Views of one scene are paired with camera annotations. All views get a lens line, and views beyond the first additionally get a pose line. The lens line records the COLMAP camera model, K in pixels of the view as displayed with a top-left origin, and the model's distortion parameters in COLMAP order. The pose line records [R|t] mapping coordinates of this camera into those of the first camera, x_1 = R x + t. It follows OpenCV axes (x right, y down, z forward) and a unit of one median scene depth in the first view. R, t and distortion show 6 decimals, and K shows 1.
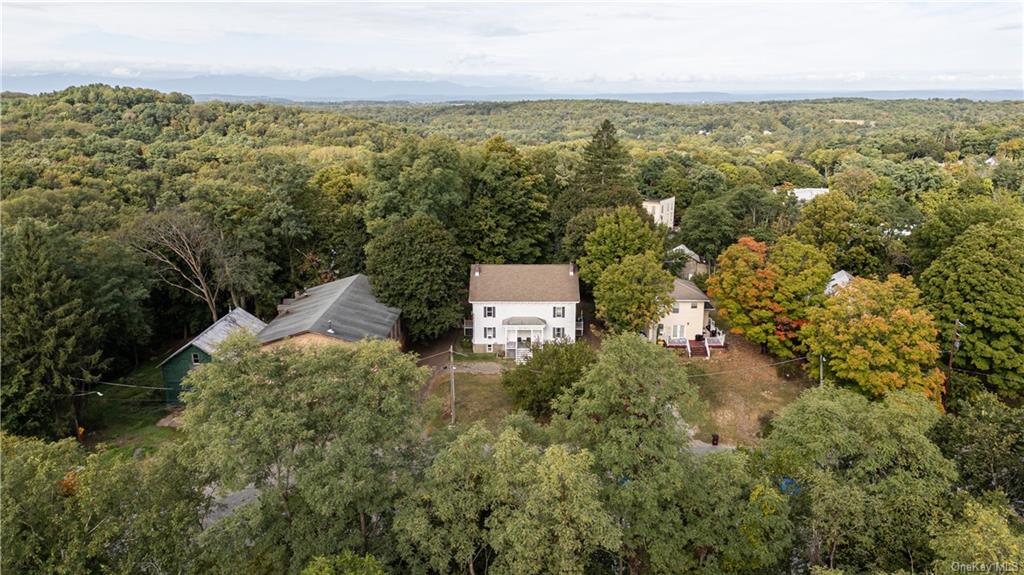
lens RADIAL K [[712.2, 0, 518.5], [0, 712.2, 287.0], [0, 0, 1]] dist [0.061865, -0.049383]
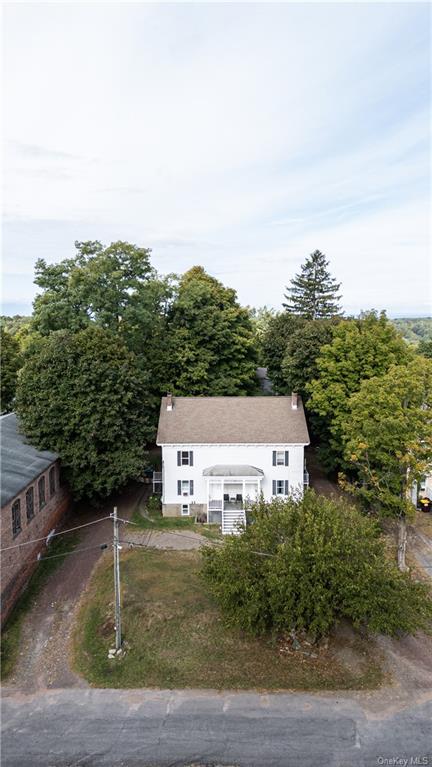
lens RADIAL K [[533.5, 0, 213.7], [0, 533.5, 378.0], [0, 0, 1]] dist [0.061865, -0.049383]
pose [[0.999984, -0.004939, -0.002598, -0.009734], [0.004496, 0.988793, -0.149228, 0.035208], [0.003306, 0.149214, 0.988799, 0.446806]]
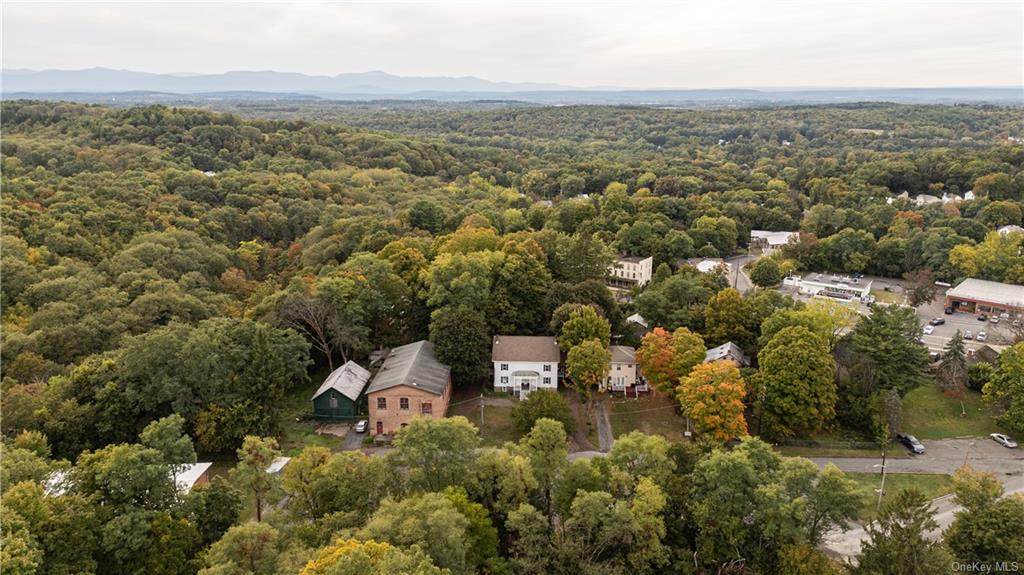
lens RADIAL K [[712.2, 0, 514.4], [0, 712.2, 286.9], [0, 0, 1]] dist [0.061865, -0.049383]
pose [[0.999149, 0.011329, -0.039666, 0.044113], [-0.011143, 0.999926, 0.004903, -0.156845], [0.039719, -0.004457, 0.999201, -0.626585]]
